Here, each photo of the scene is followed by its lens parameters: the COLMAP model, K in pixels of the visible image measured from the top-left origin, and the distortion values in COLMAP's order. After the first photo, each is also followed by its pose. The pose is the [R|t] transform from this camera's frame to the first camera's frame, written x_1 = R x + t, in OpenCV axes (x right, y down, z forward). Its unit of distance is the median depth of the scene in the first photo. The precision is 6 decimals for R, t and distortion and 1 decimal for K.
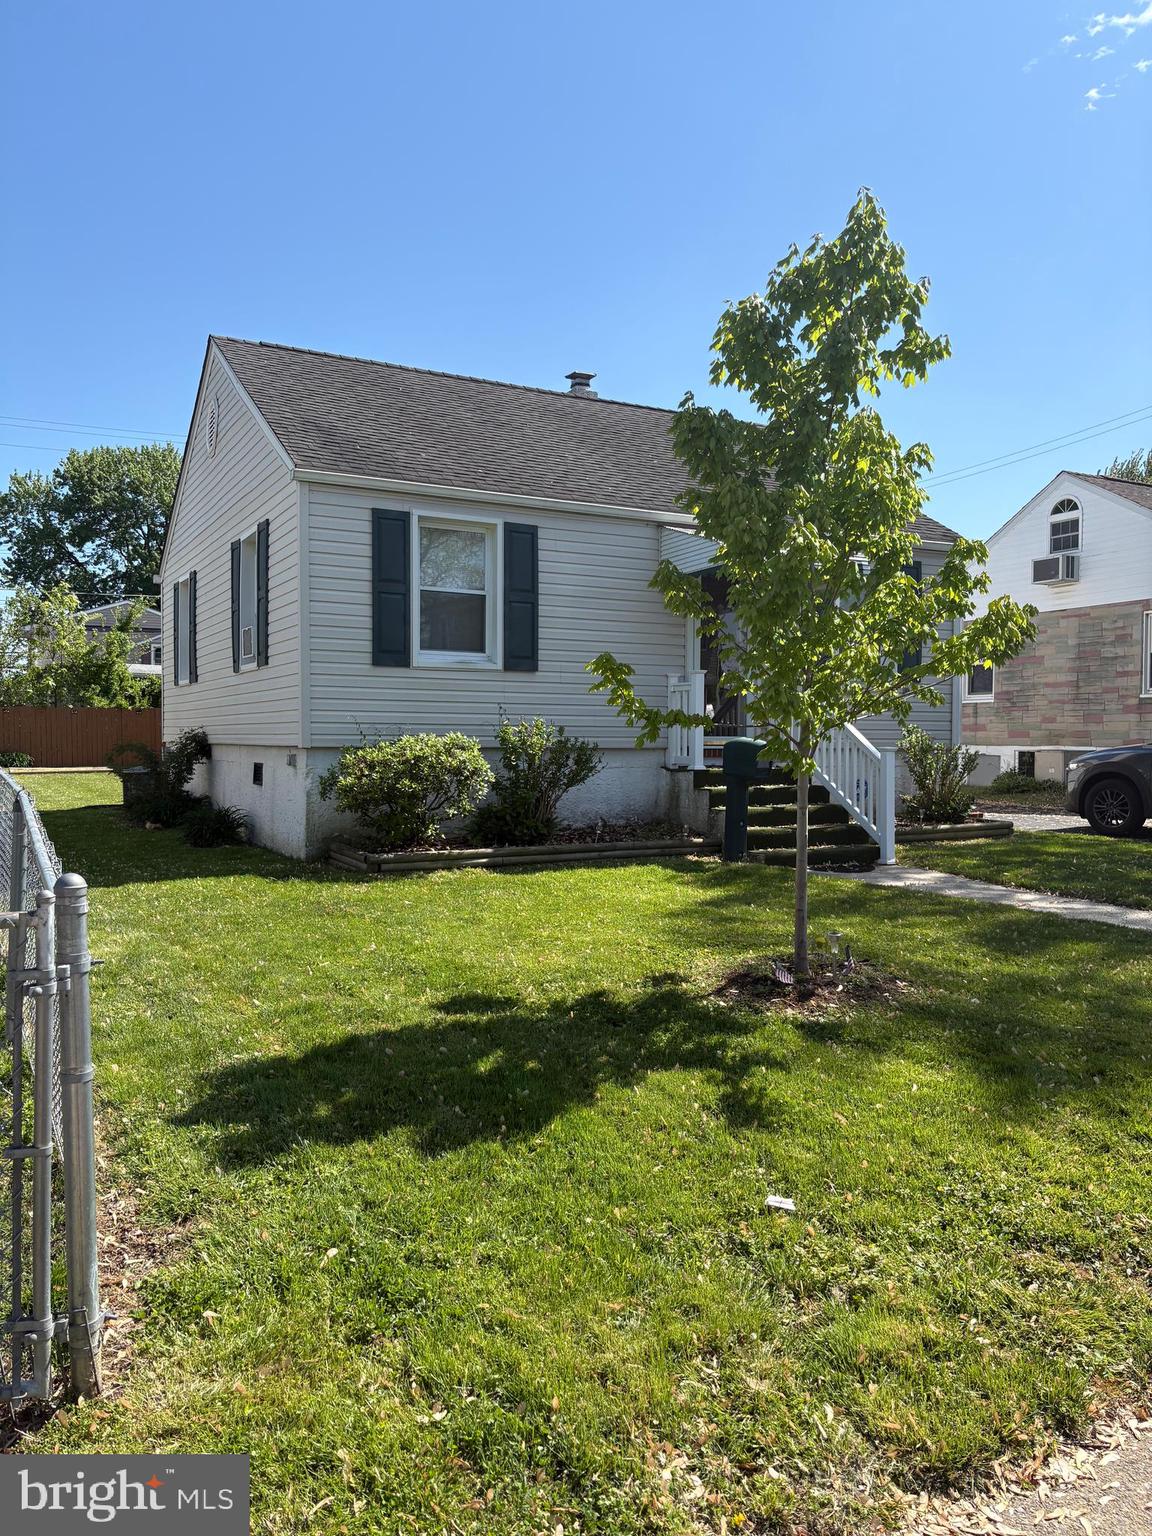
lens RADIAL K [[1143.1, 0, 575.3], [0, 1143.1, 775.2], [0, 0, 1]] dist [0.028160, -0.027416]
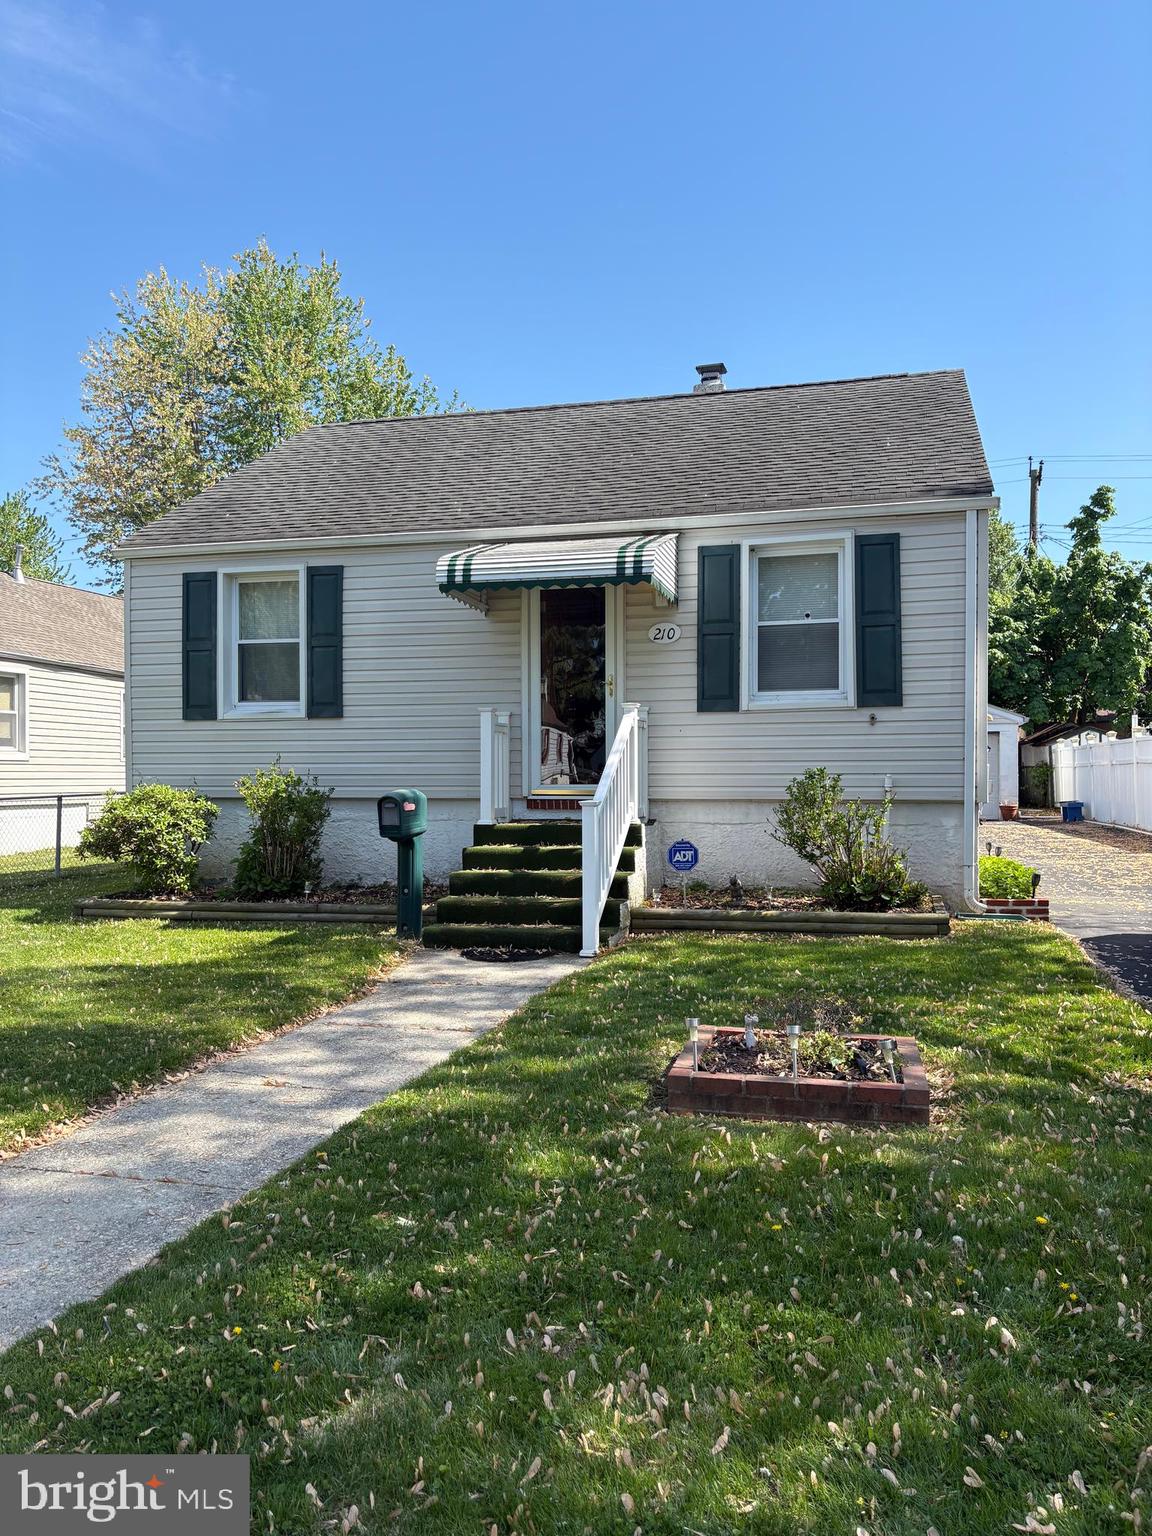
lens RADIAL K [[1143.1, 0, 570.4], [0, 1143.1, 764.4], [0, 0, 1]] dist [0.028160, -0.027416]
pose [[0.734528, -0.016759, -0.678371, 0.754989], [-0.016026, 0.998988, -0.042033, -0.015454], [0.678389, 0.041746, 0.733516, 0.439548]]
